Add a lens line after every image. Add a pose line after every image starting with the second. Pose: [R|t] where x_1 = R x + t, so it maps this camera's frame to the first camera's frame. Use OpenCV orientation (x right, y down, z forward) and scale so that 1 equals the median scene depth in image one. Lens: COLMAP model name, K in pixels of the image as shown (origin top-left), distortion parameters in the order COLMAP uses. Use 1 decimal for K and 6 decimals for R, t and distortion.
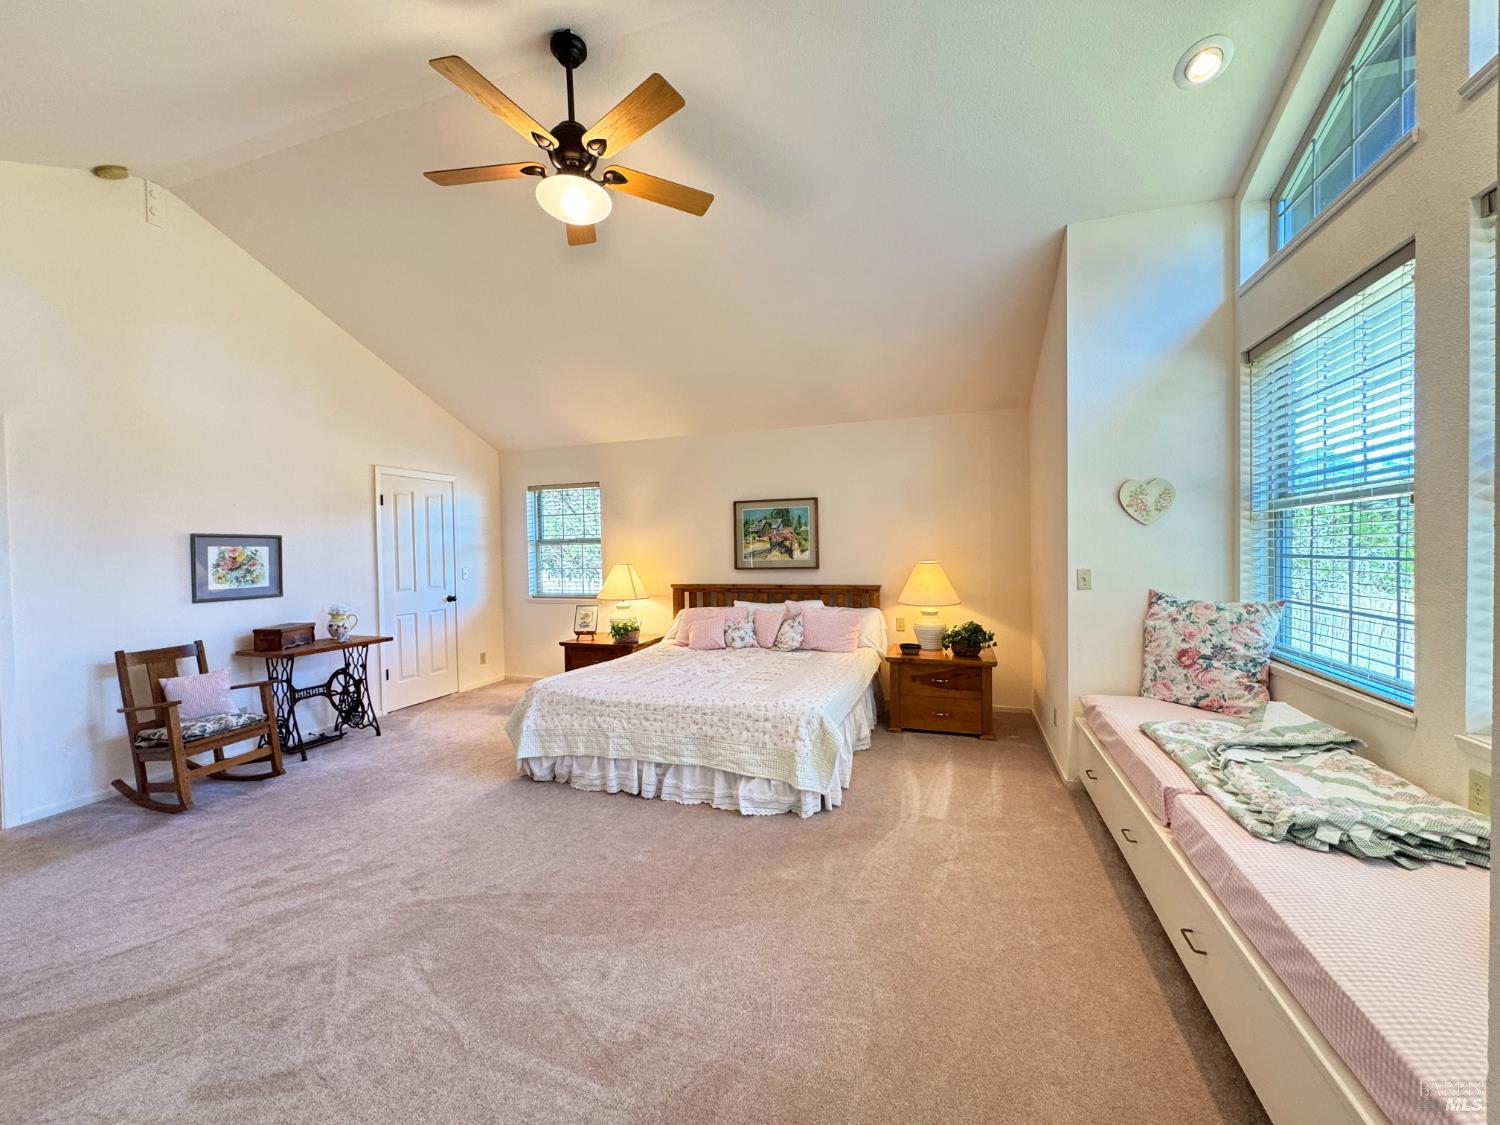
lens RADIAL K [[597.4, 0, 750.4], [0, 597.4, 561.0], [0, 0, 1]] dist [-0.002625, 0.000297]
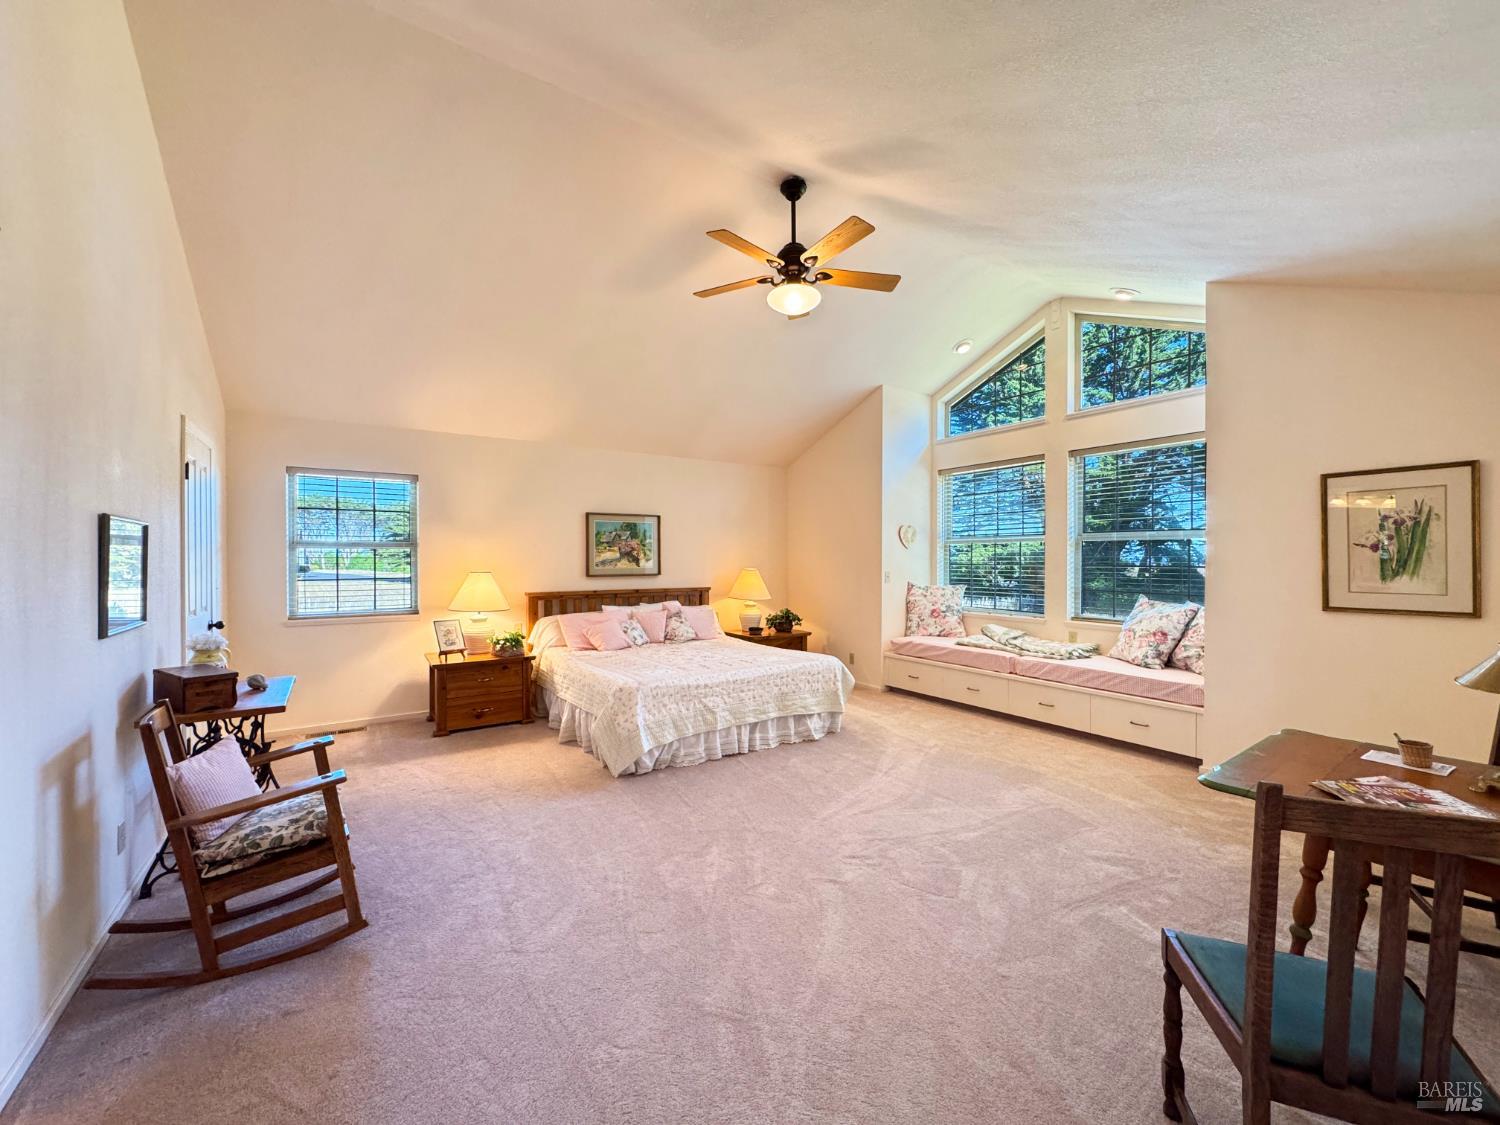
lens RADIAL K [[597.4, 0, 750.4], [0, 597.4, 561.0], [0, 0, 1]] dist [-0.002625, 0.000297]
pose [[0.602631, 0.012242, 0.797926, -0.792893], [0.006037, 0.999784, -0.019898, 0.010174], [-0.797997, 0.016808, 0.602427, 0.149473]]
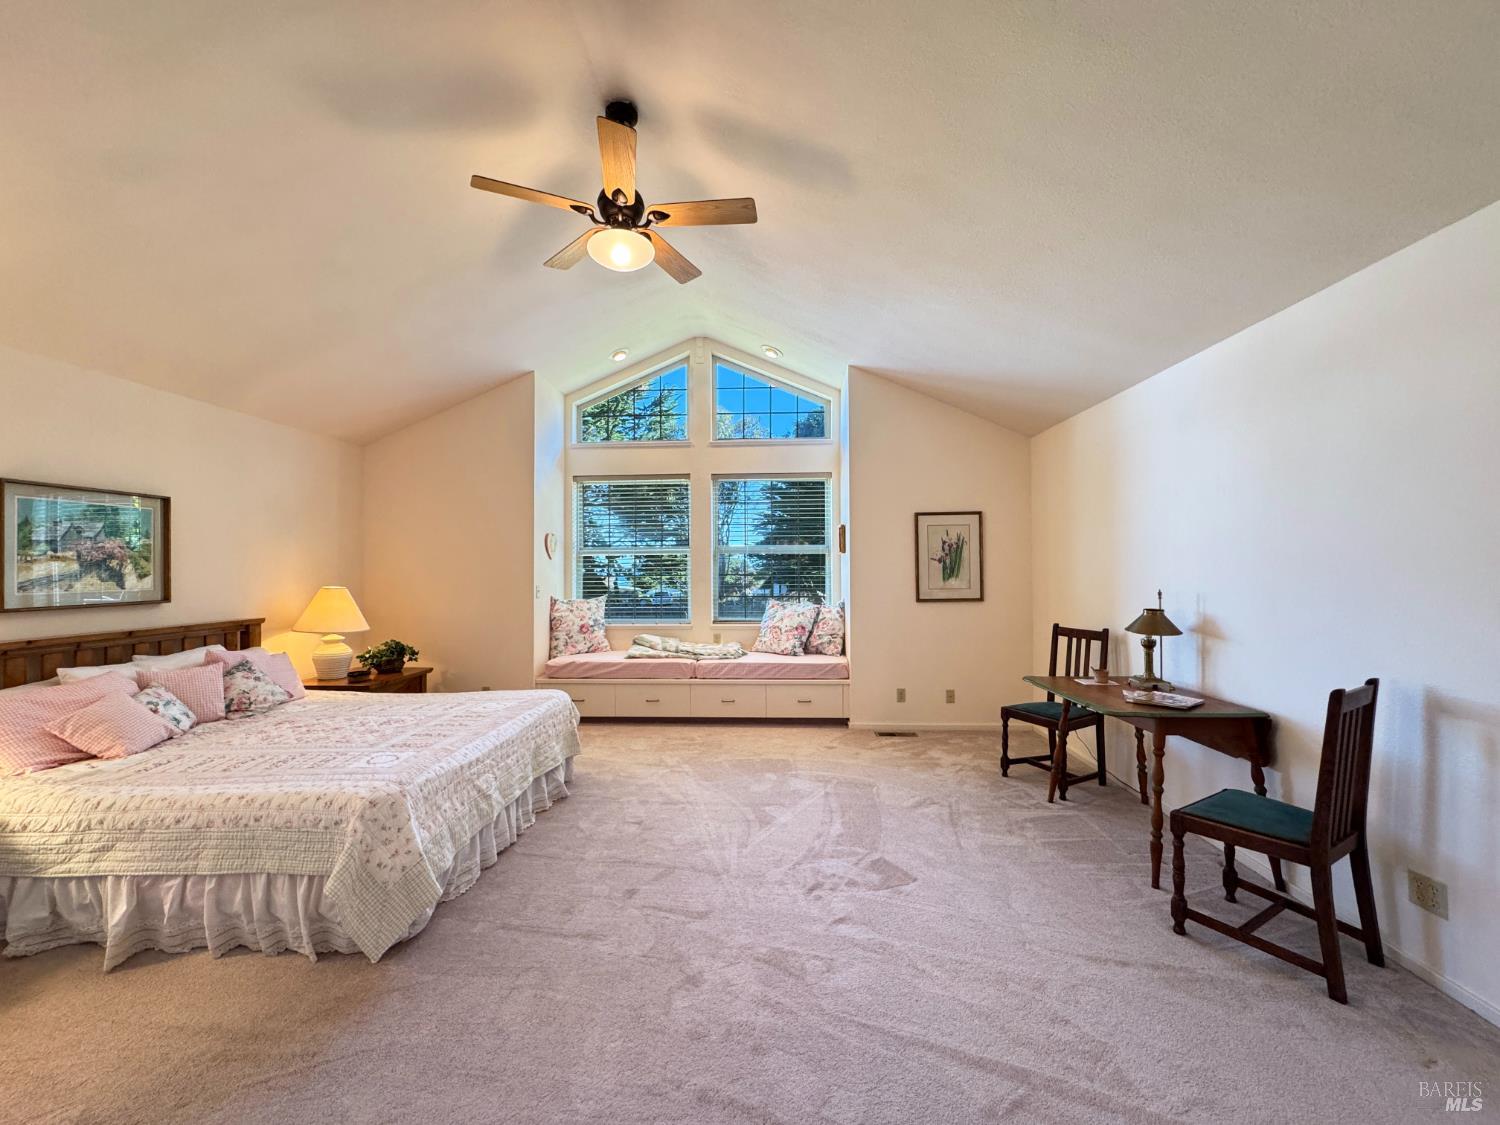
lens RADIAL K [[597.4, 0, 750.4], [0, 597.4, 561.0], [0, 0, 1]] dist [-0.002625, 0.000297]
pose [[-0.276626, 0.029623, 0.960521, -0.777365], [0.029891, 0.999306, -0.022211, 0.000652], [-0.960513, 0.022567, -0.277320, 0.602425]]
